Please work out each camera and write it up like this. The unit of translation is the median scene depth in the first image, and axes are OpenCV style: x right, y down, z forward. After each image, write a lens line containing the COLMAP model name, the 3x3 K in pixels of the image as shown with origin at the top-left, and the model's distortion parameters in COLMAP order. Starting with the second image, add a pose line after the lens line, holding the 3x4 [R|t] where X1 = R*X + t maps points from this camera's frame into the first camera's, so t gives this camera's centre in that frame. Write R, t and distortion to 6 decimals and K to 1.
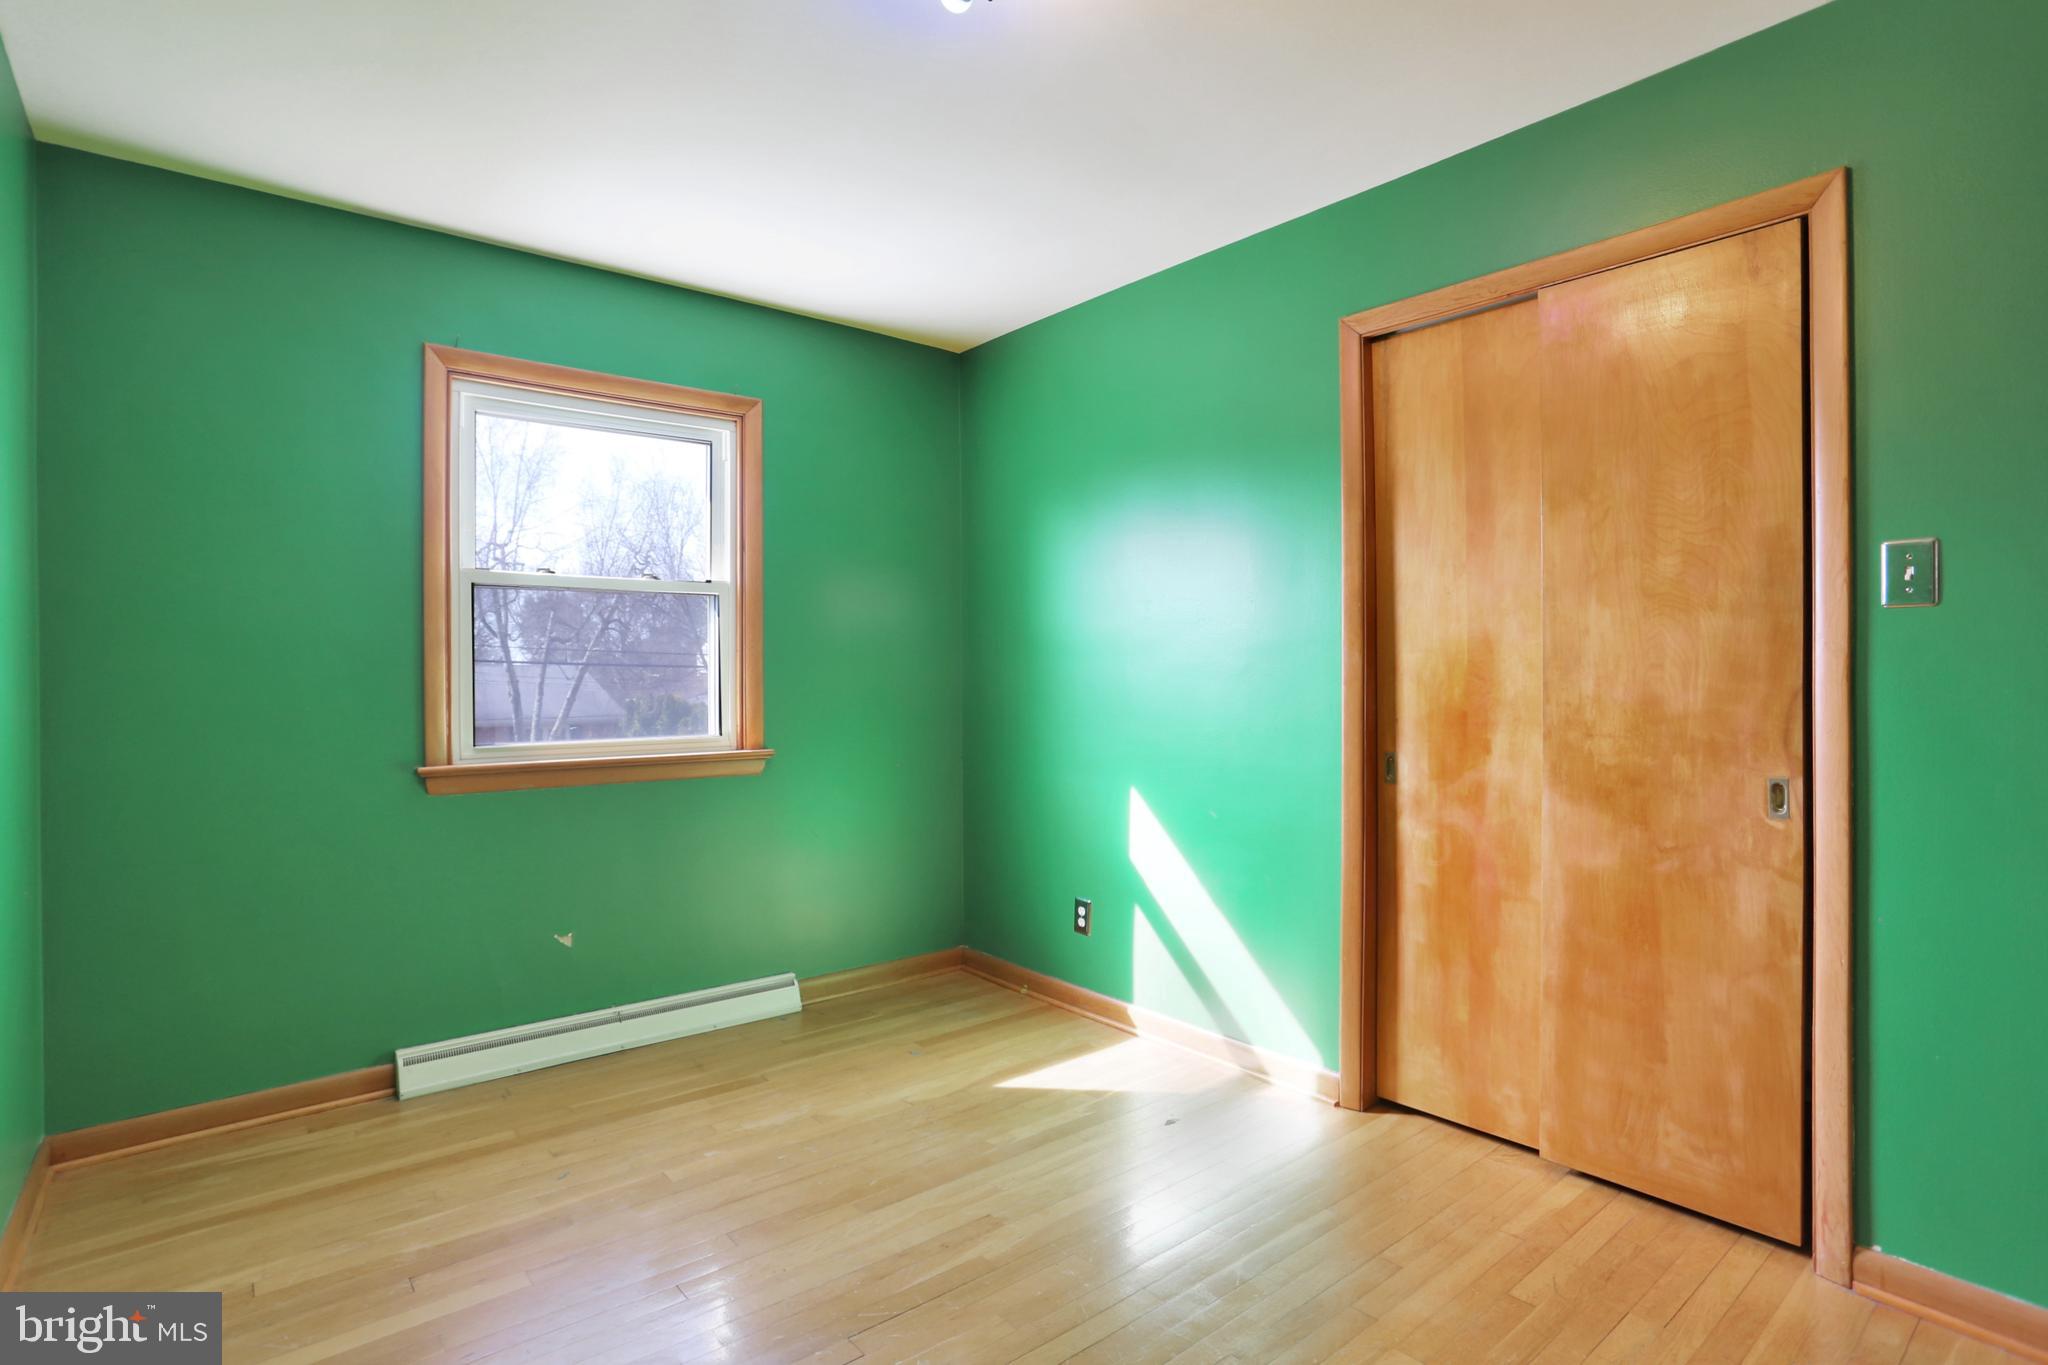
lens RADIAL K [[1022.9, 0, 1021.8], [0, 1022.9, 674.7], [0, 0, 1]] dist [-0.059063, 0.022778]
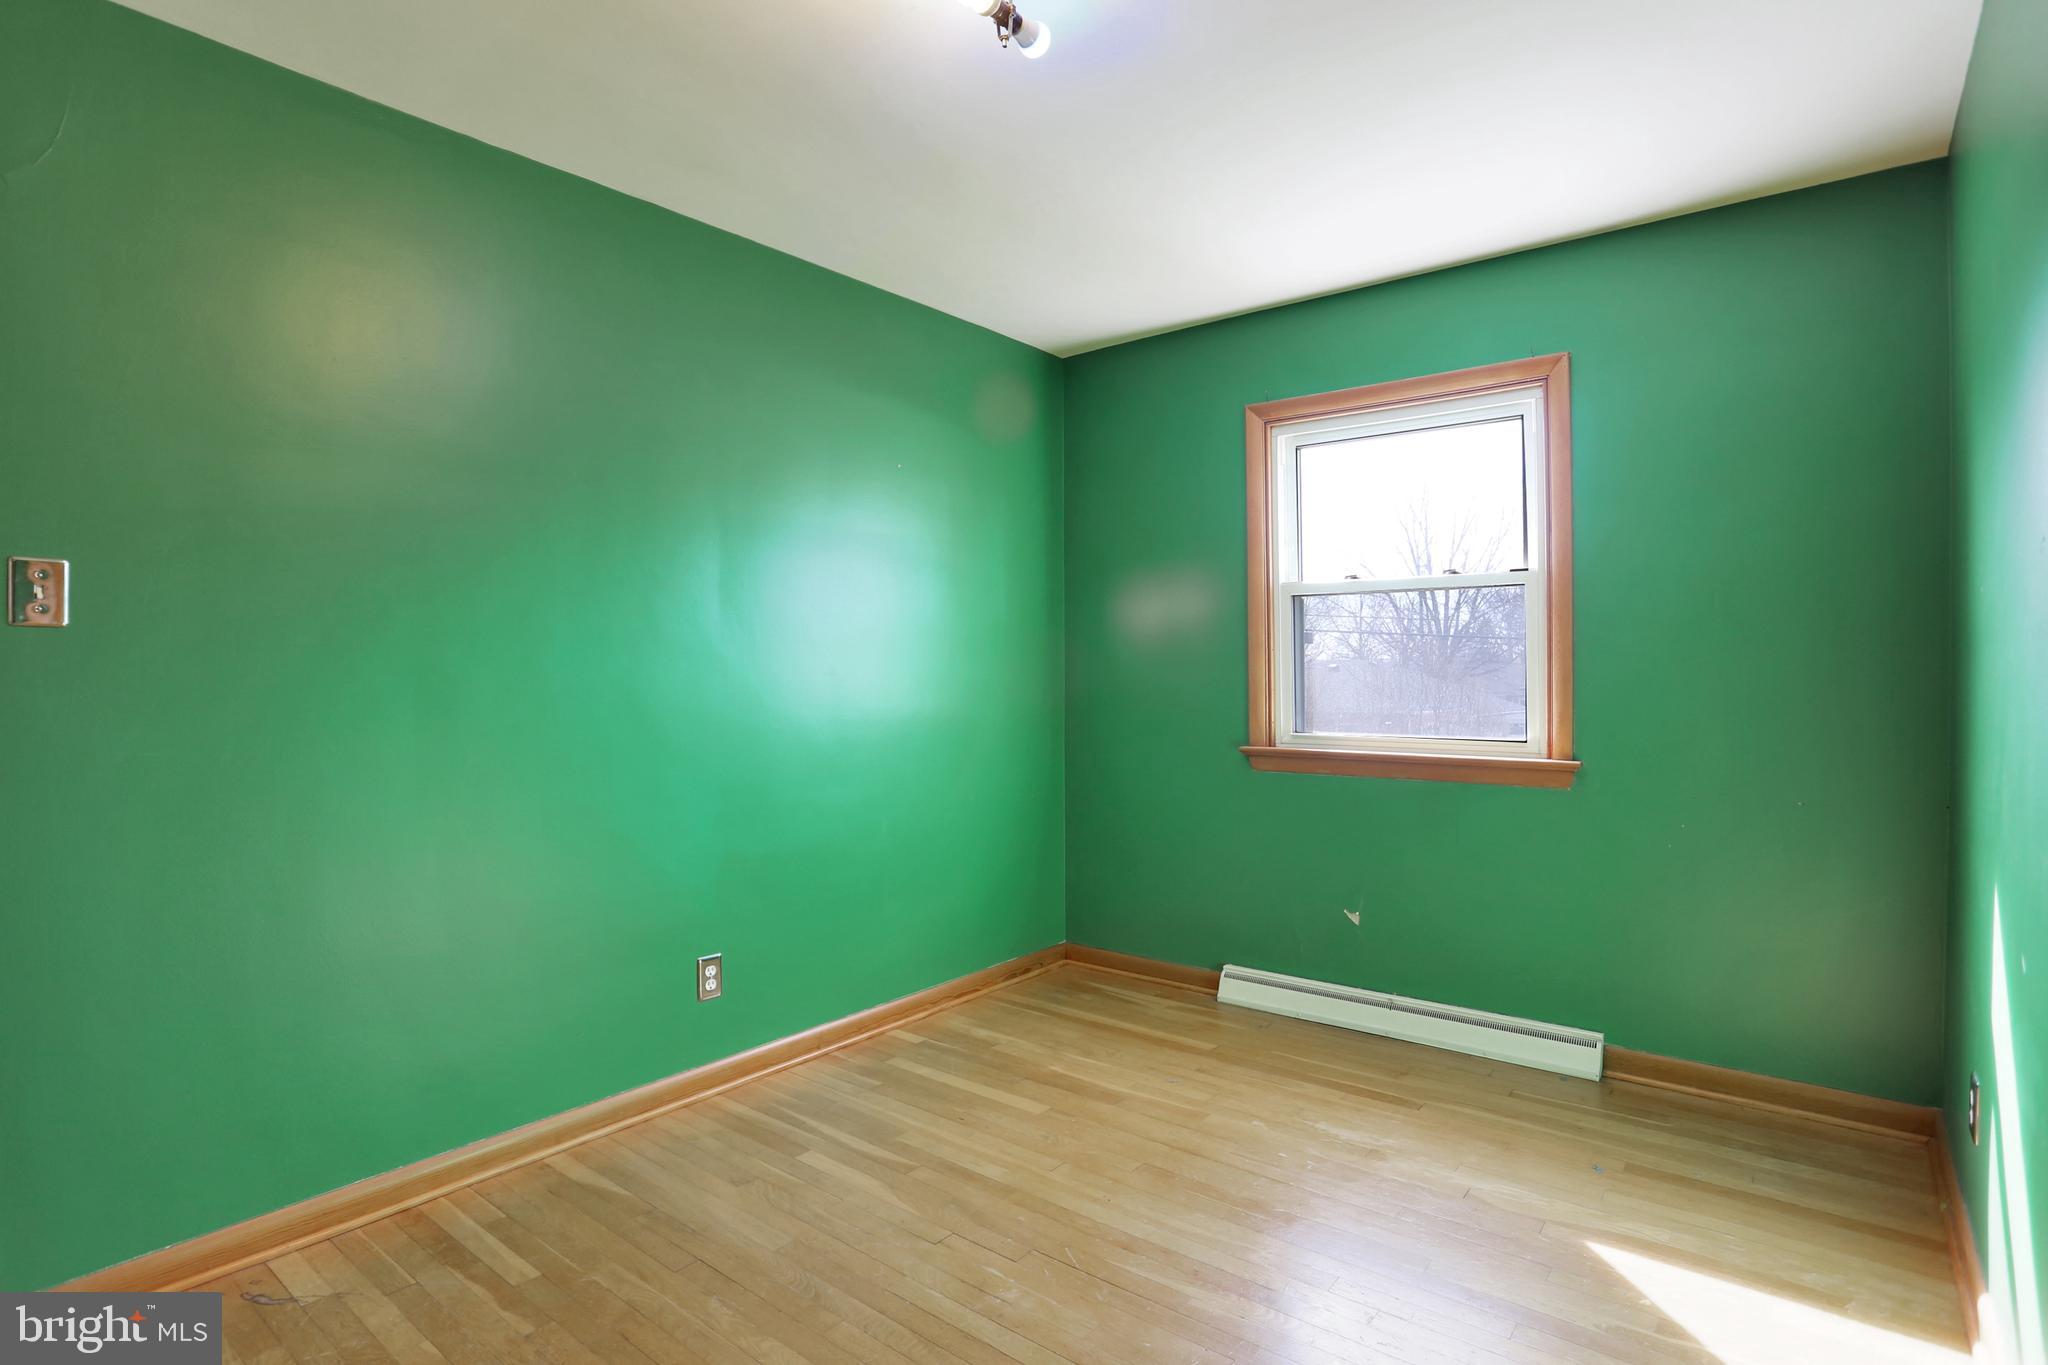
lens RADIAL K [[1022.9, 0, 1019.2], [0, 1022.9, 683.1], [0, 0, 1]] dist [-0.059063, 0.022778]
pose [[0.204731, 0.014210, -0.978715, 0.670790], [-0.000246, 0.999895, 0.014466, -0.005350], [0.978818, -0.002721, 0.204713, 0.528373]]
